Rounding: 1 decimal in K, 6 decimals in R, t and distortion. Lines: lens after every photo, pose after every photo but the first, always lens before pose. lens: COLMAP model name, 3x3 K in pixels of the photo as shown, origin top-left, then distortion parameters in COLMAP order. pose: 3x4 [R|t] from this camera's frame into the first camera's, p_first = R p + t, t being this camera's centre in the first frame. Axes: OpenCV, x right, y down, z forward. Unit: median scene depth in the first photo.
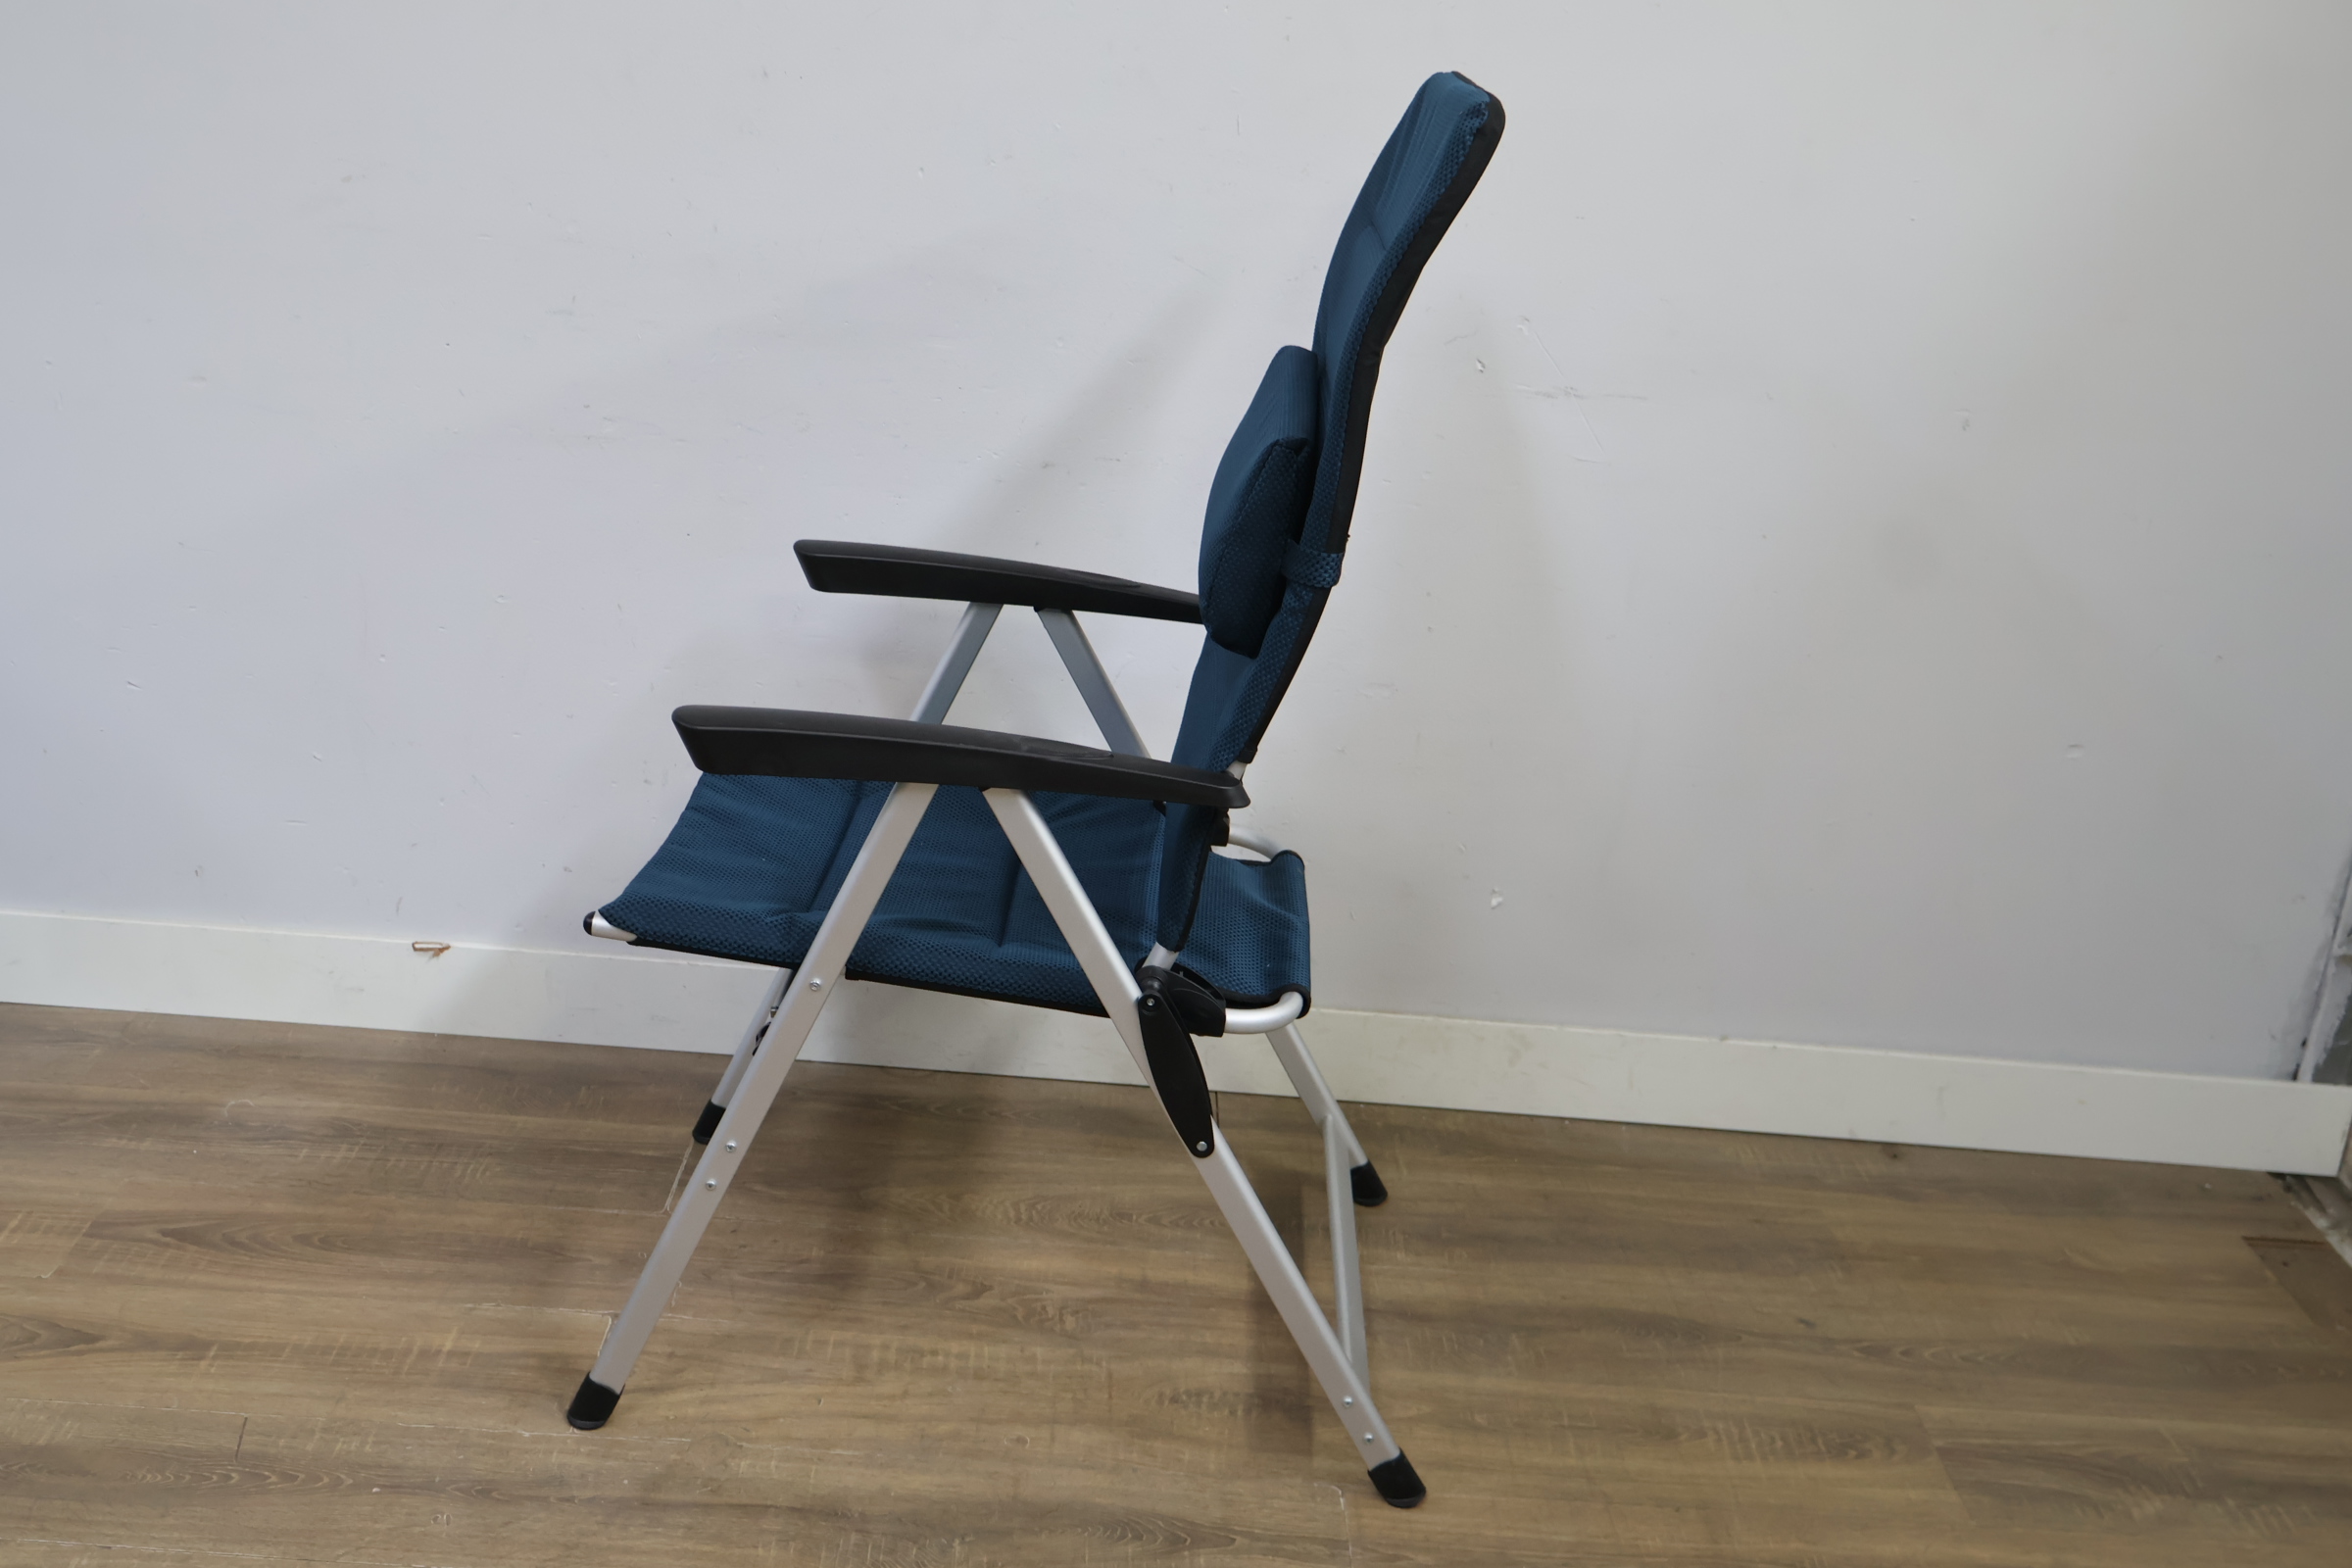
lens RADIAL K [[2514.1, 0, 1153.1], [0, 2514.1, 769.9], [0, 0, 1]] dist [-0.003684, 0.000000]
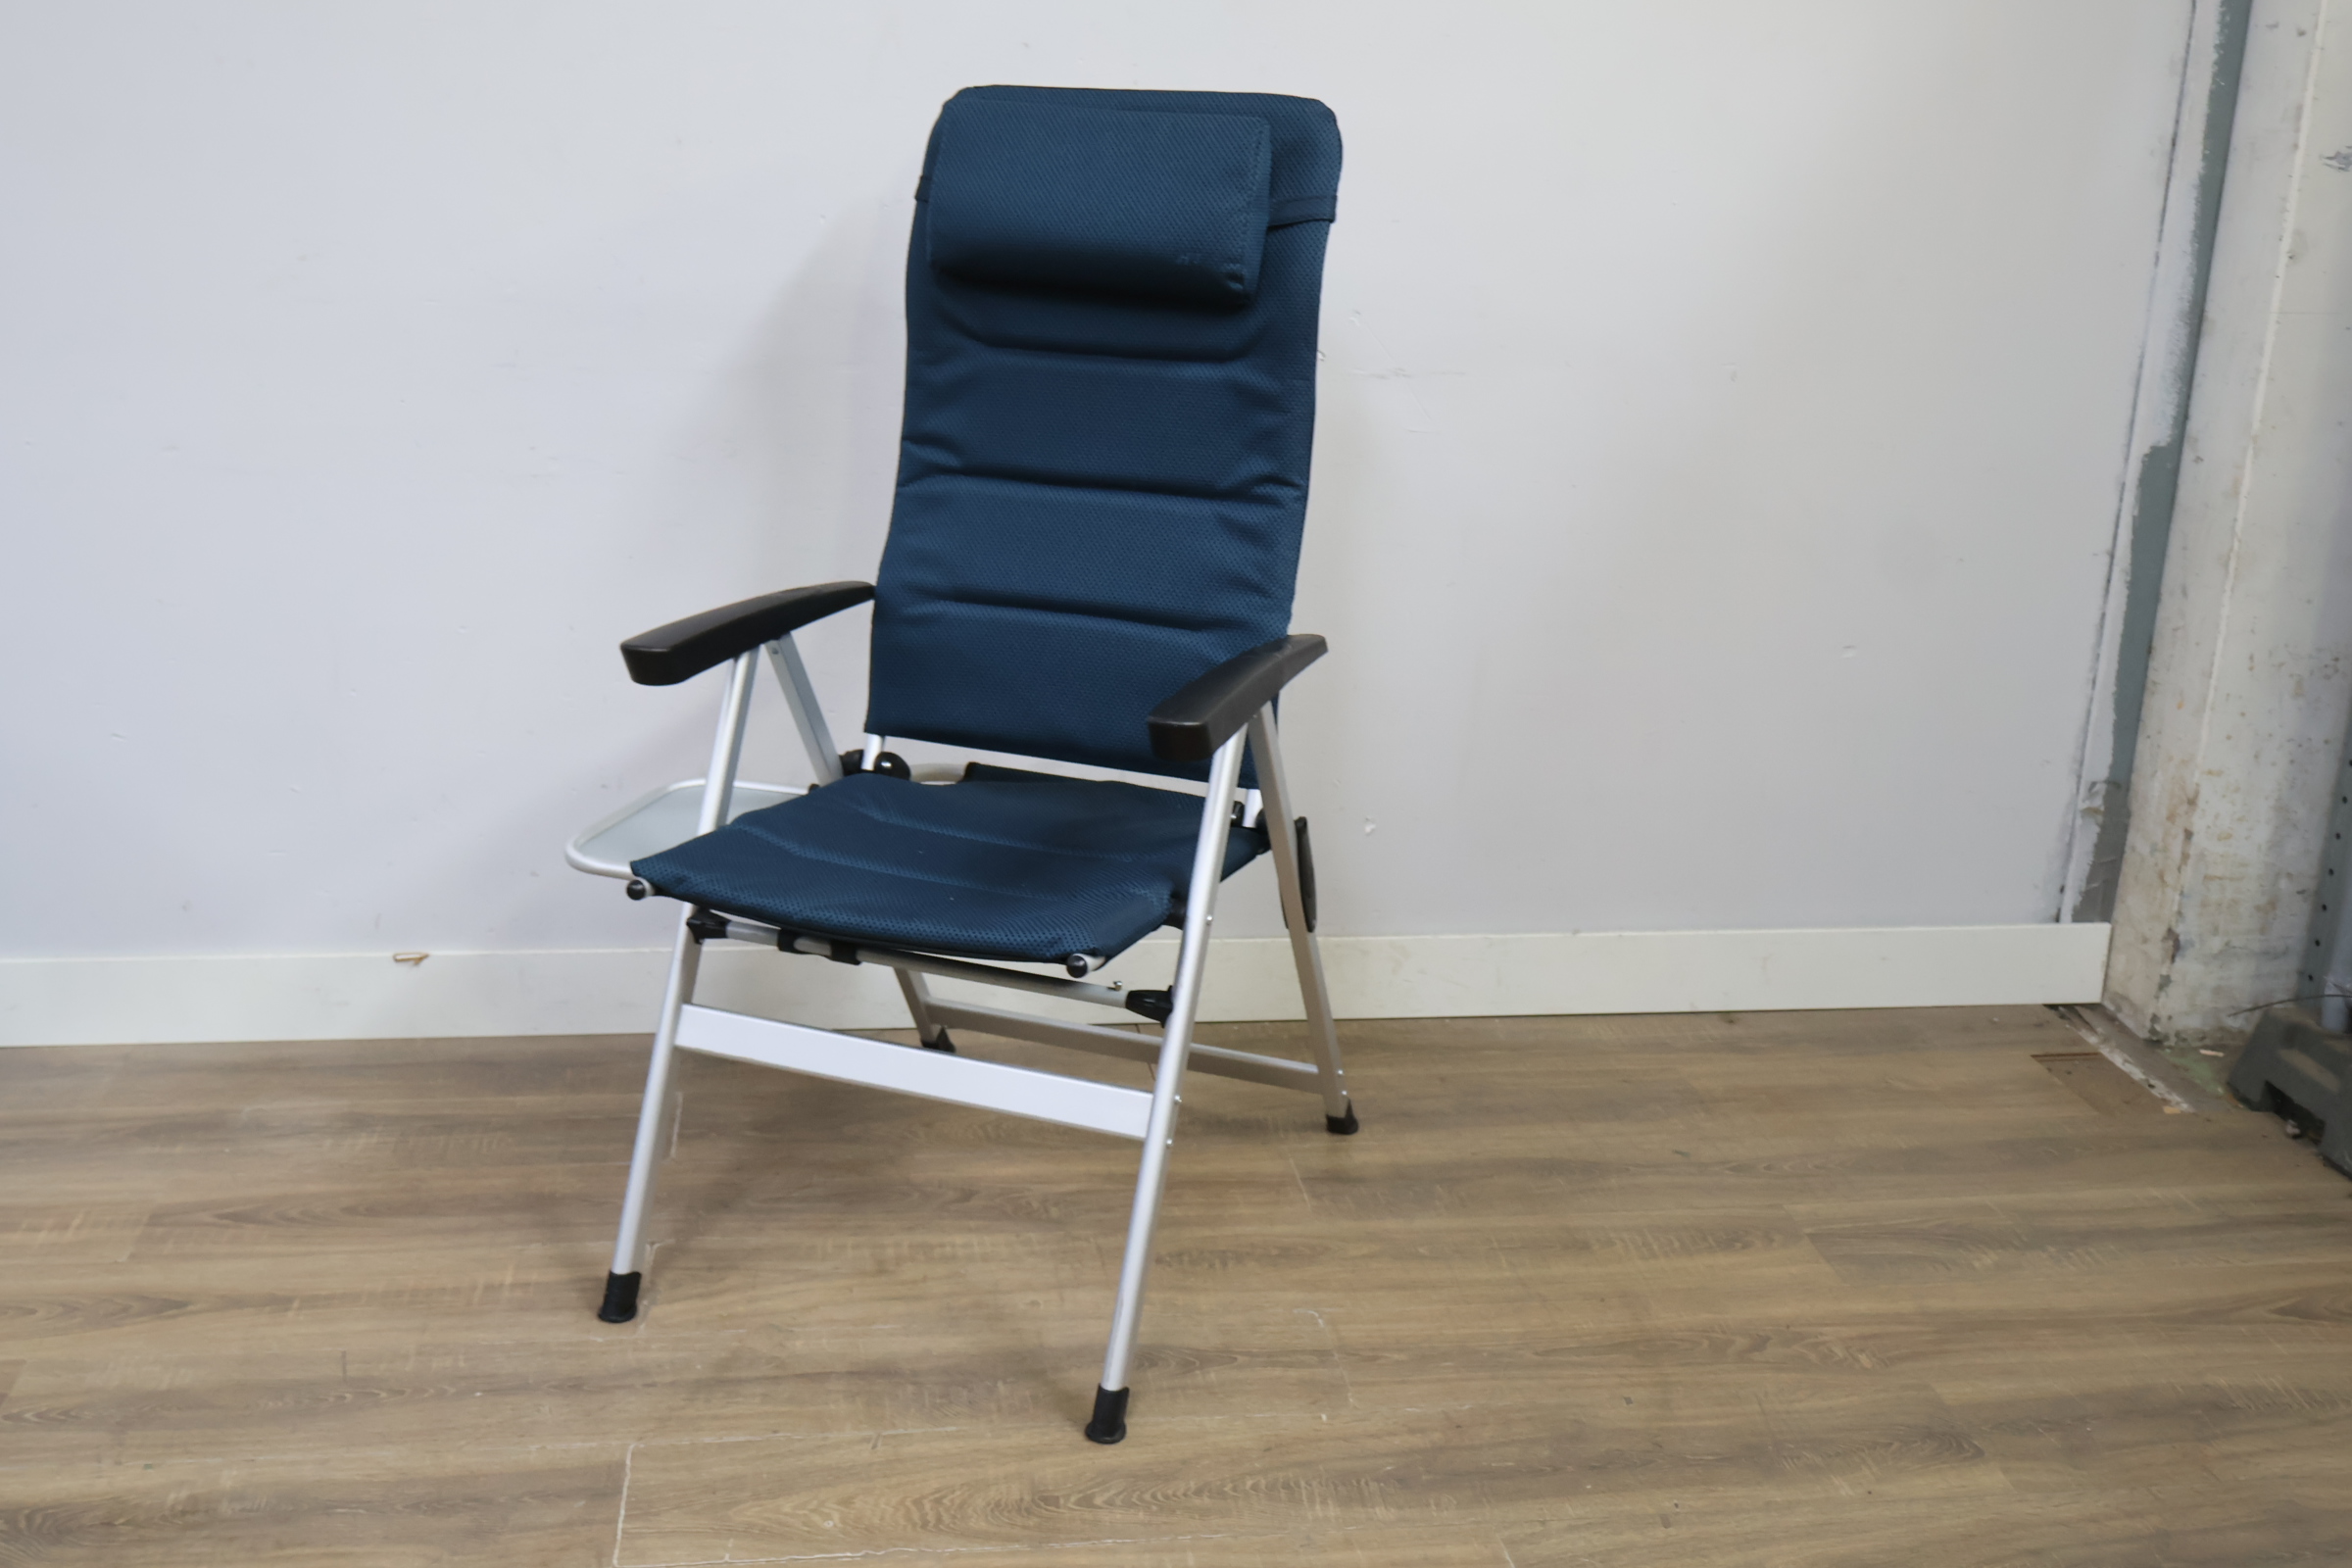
lens RADIAL K [[2514.1, 0, 1155.5], [0, 2514.1, 737.5], [0, 0, 1]] dist [-0.003684, 0.000000]
pose [[0.990578, -0.085104, 0.107297, -0.090997], [0.089956, 0.995093, -0.041212, 0.058861], [-0.103263, 0.050476, 0.993372, -0.137157]]
